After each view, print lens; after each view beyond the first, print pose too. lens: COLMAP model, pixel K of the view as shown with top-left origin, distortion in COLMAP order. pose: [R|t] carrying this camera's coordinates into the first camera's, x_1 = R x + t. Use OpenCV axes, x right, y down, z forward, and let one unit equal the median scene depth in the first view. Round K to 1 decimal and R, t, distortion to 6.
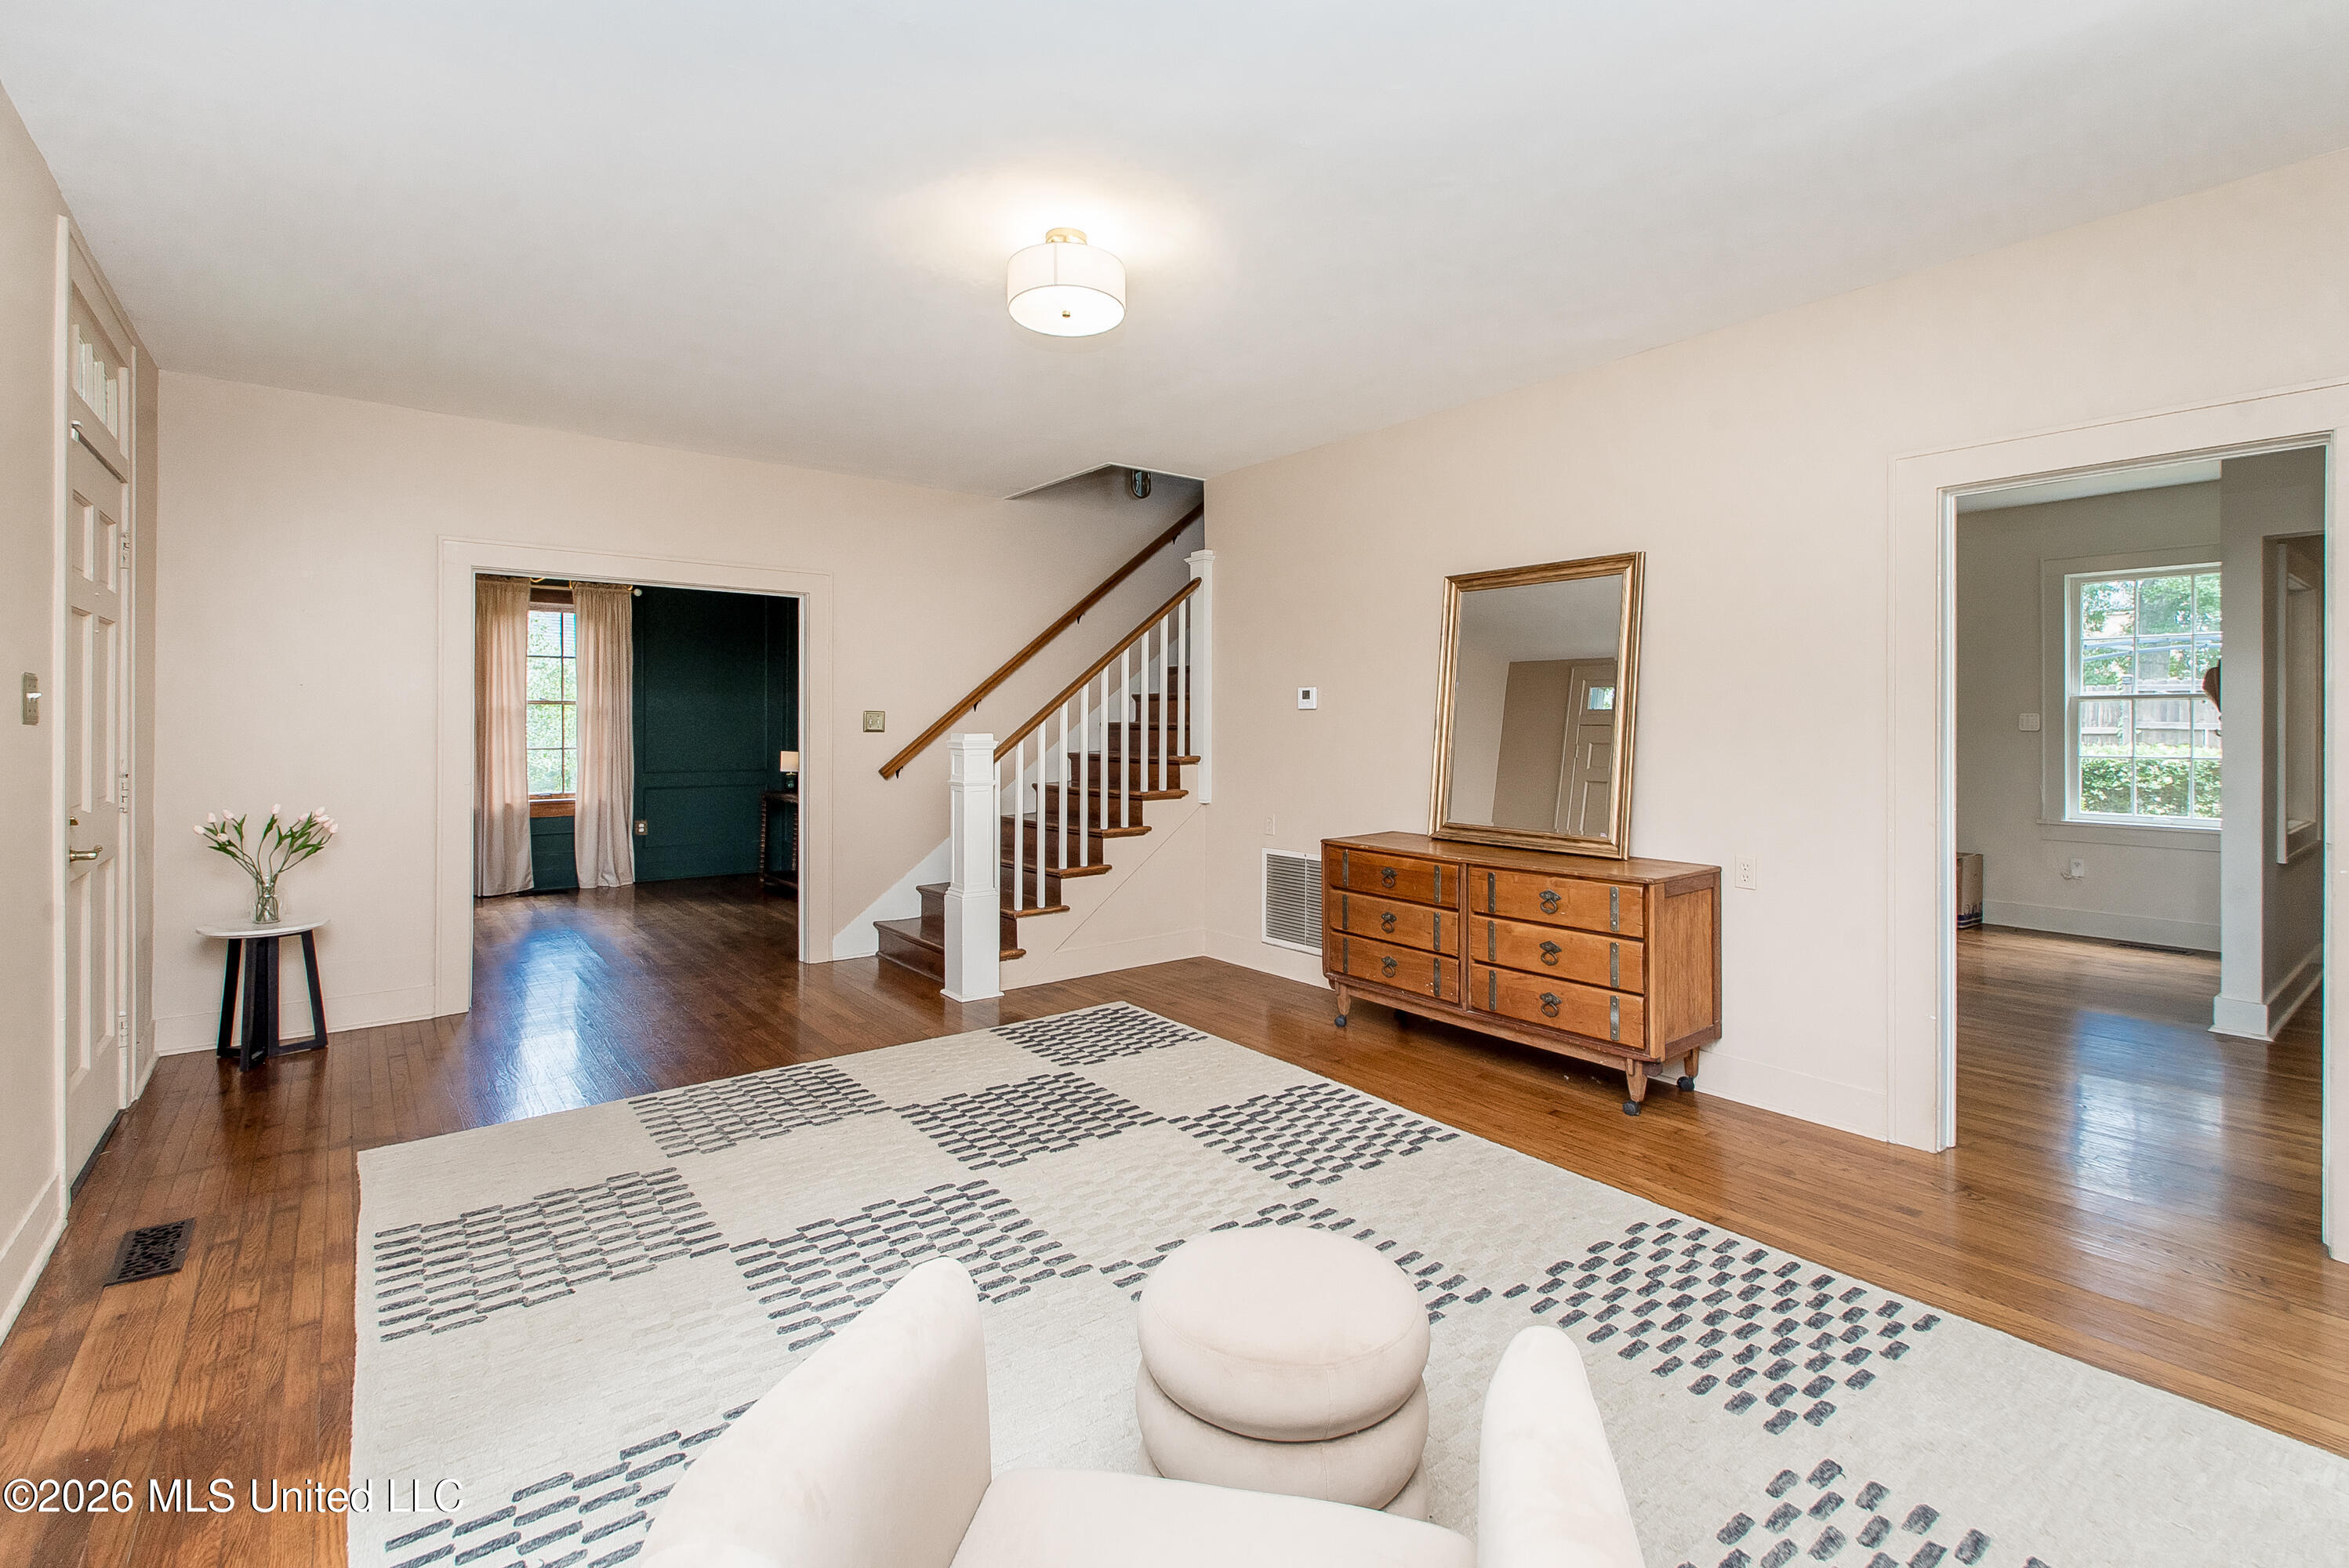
lens RADIAL K [[1041.5, 0, 1170.1], [0, 1041.5, 740.6], [0, 0, 1]] dist [0.001143, 0.000026]
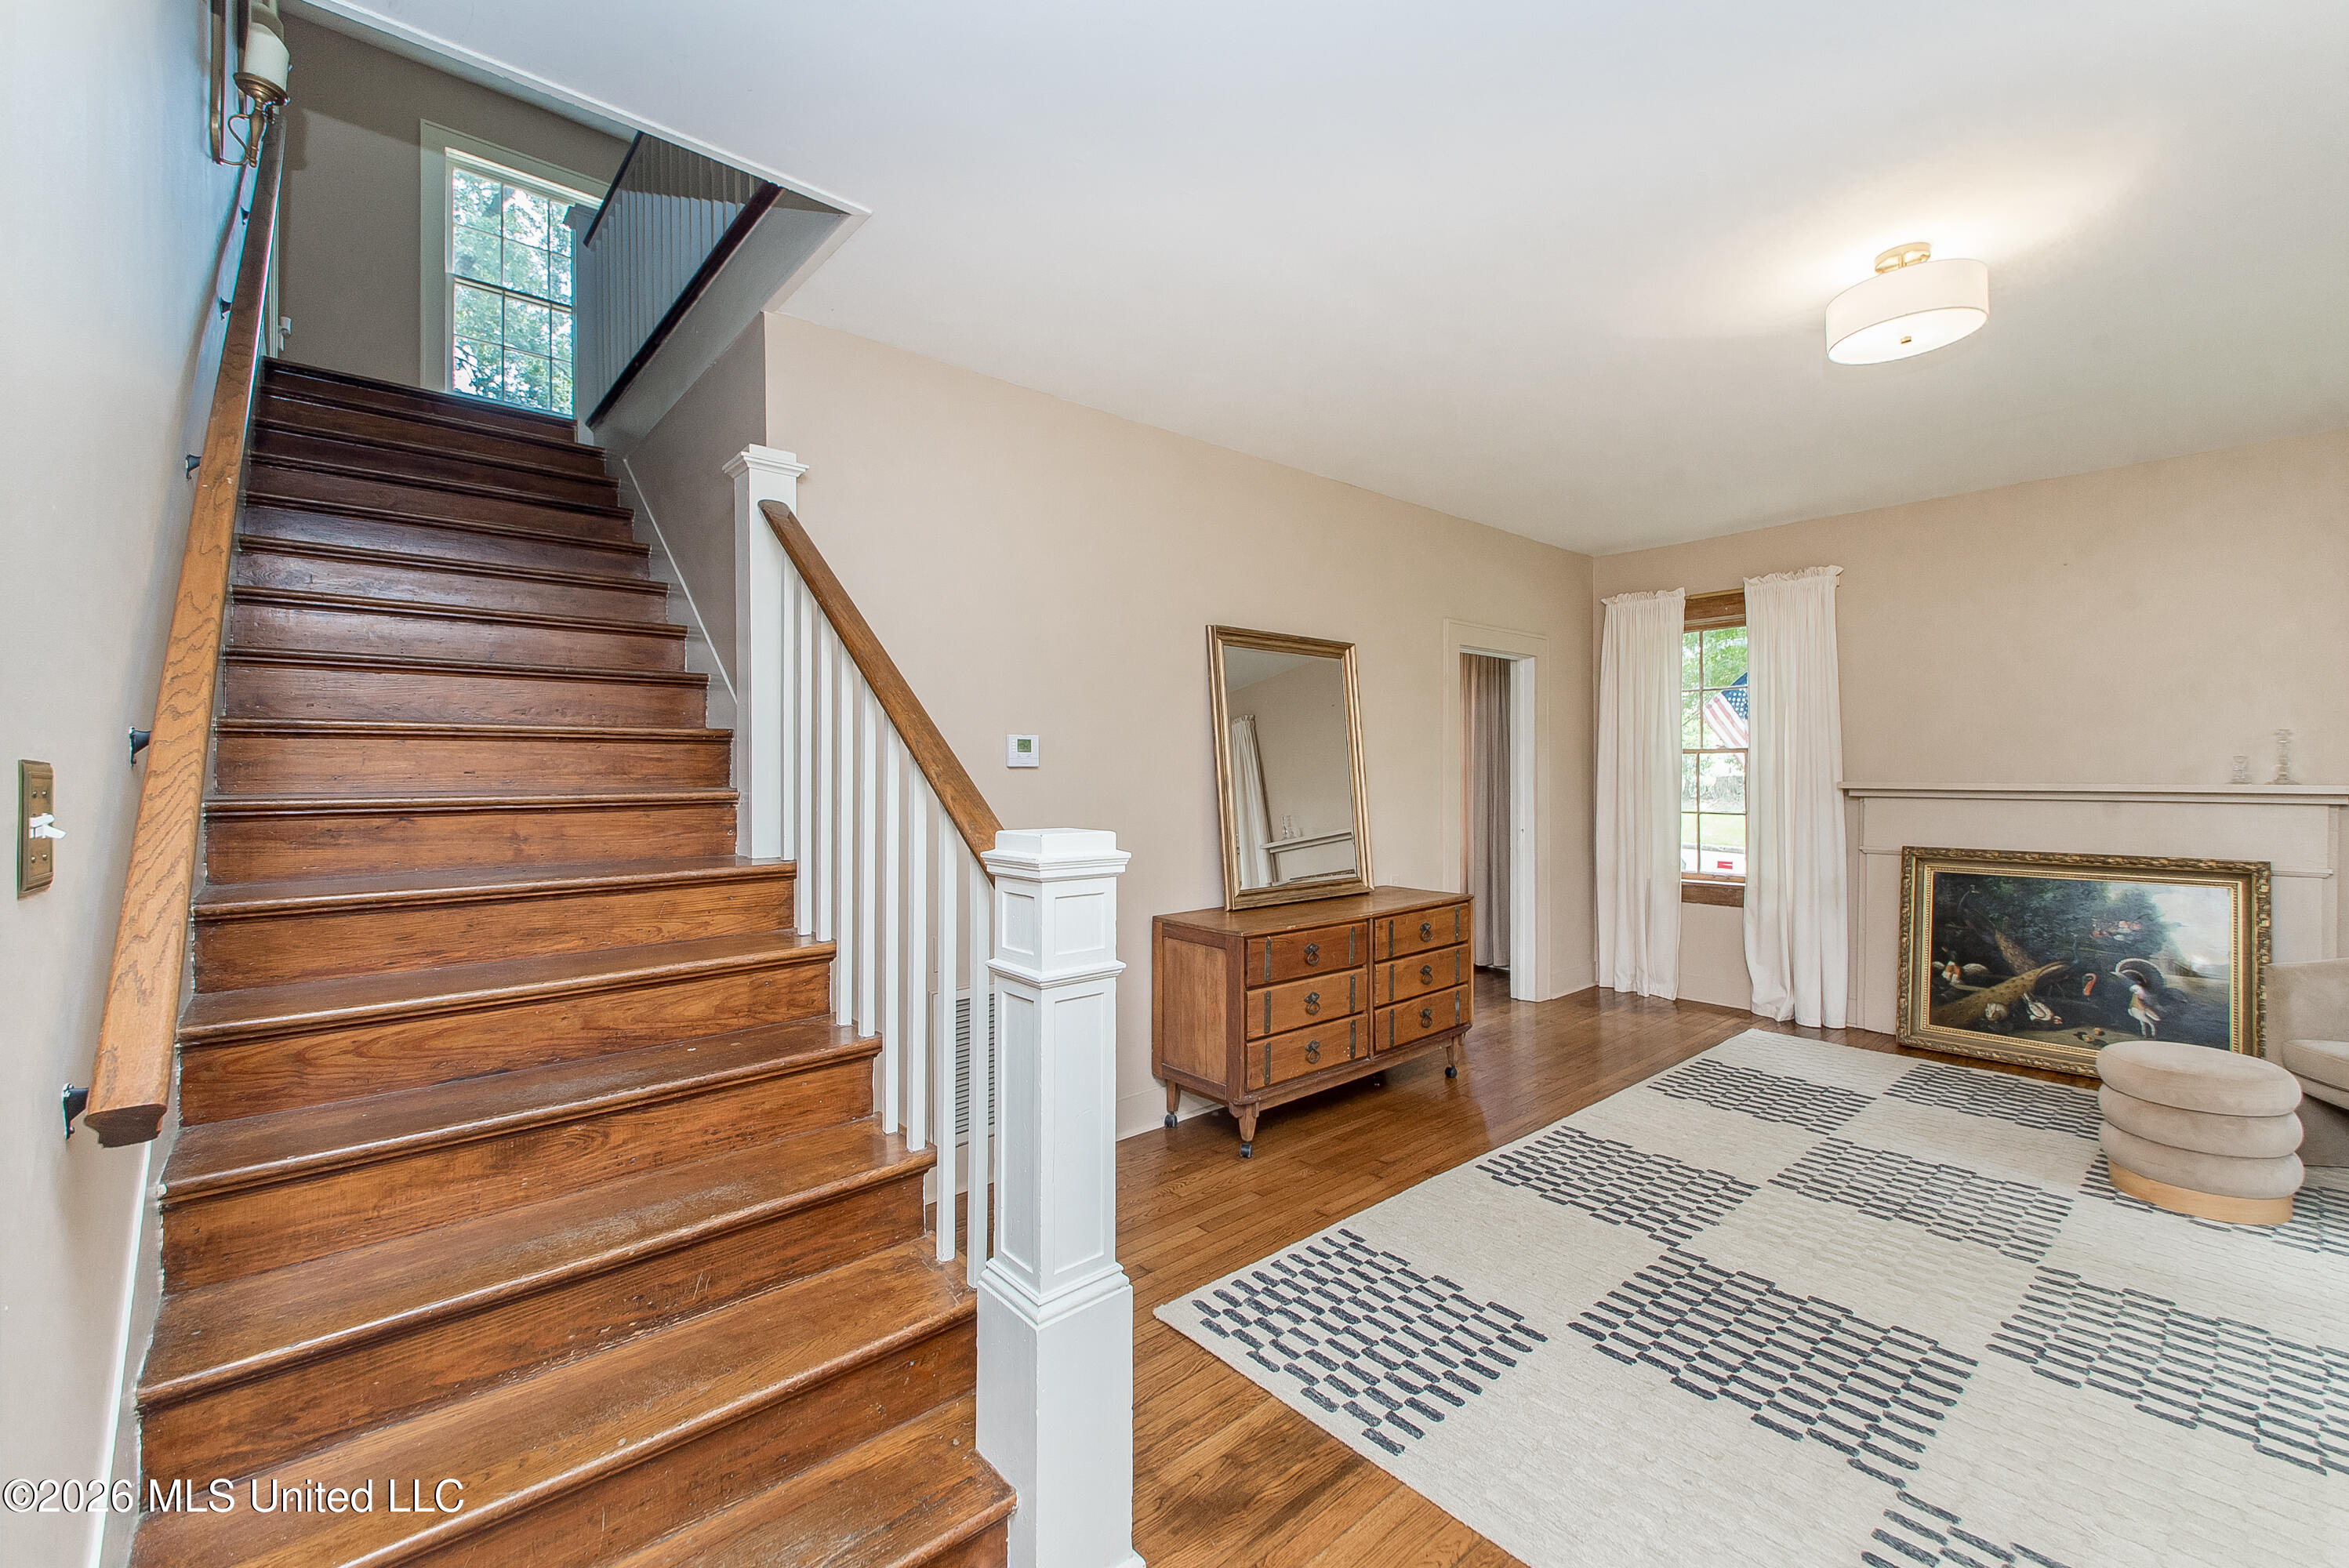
lens RADIAL K [[963.1, 0, 1178.2], [0, 963.1, 763.5], [0, 0, 1]] dist [0.000806, 0.000161]
pose [[-0.060224, -0.000790, 0.998185, -0.775788], [0.014174, 0.999898, 0.001647, -0.048625], [-0.998084, 0.014247, -0.060207, 1.436908]]
